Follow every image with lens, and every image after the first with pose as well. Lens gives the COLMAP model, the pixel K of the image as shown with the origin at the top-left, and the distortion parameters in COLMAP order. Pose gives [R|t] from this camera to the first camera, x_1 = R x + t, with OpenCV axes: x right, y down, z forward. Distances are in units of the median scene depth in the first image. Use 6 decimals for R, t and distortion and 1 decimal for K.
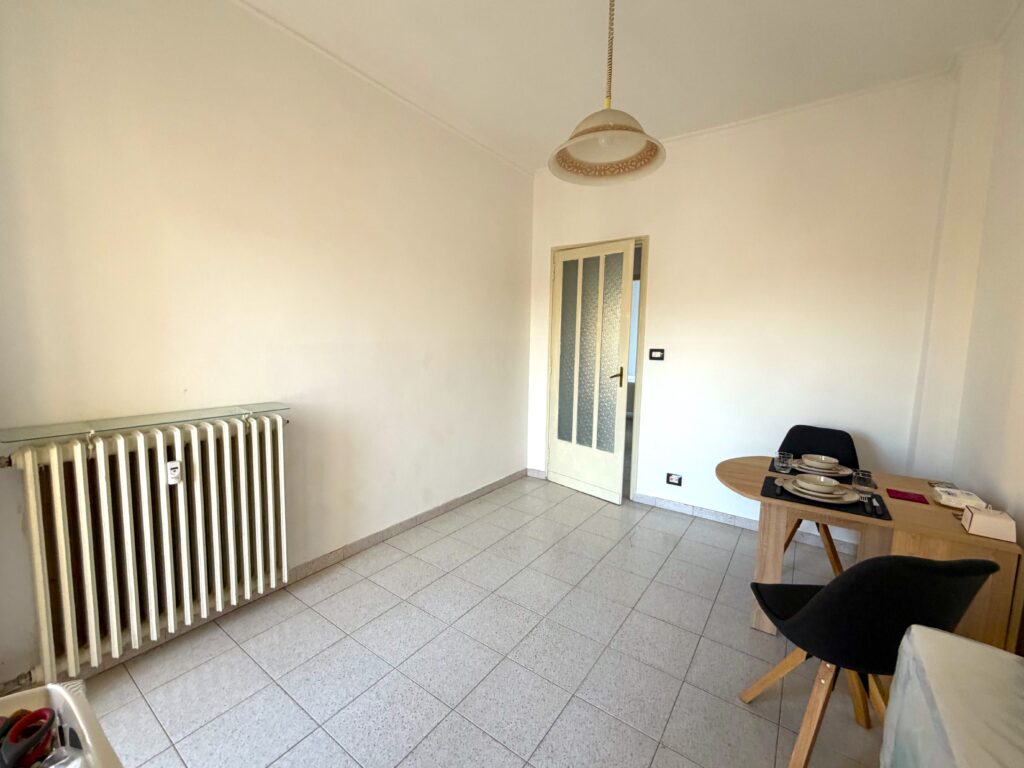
lens RADIAL K [[423.1, 0, 512.0], [0, 423.1, 385.4], [0, 0, 1]] dist [-0.000455, -0.000004]
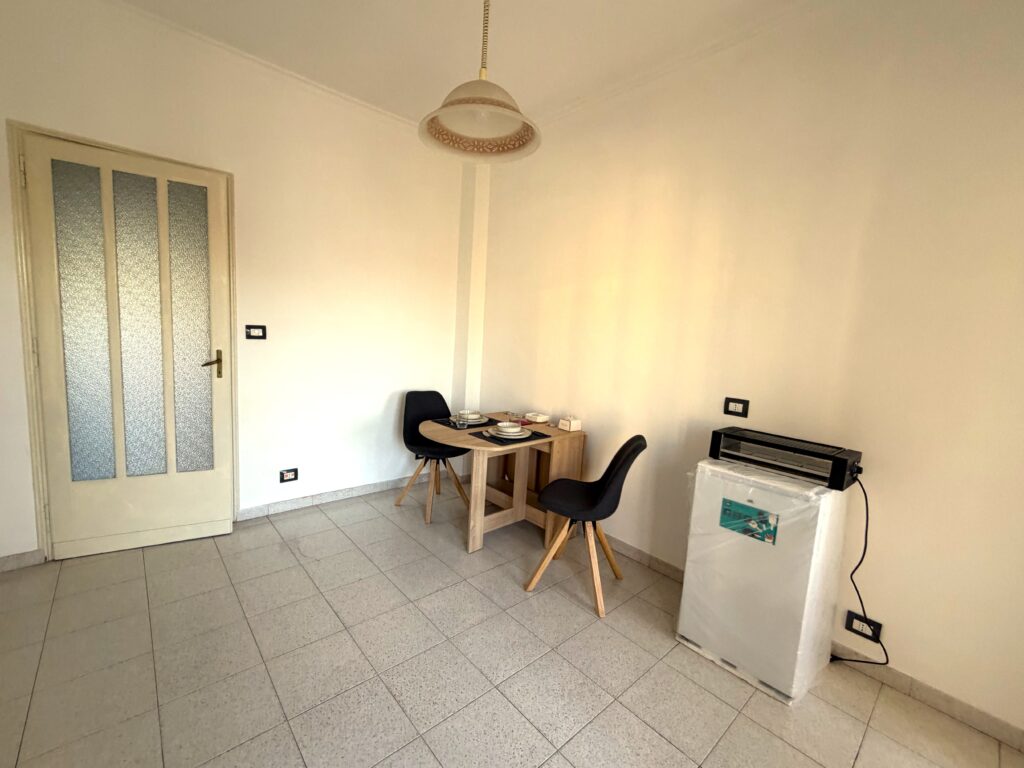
lens RADIAL K [[427.6, 0, 517.5], [0, 427.6, 386.2], [0, 0, 1]] dist [-0.000782, -0.000172]
pose [[0.219047, -0.132528, 0.966672, -0.347342], [0.052348, 0.990902, 0.123988, -0.046275], [-0.974309, 0.023444, 0.223991, 0.337016]]
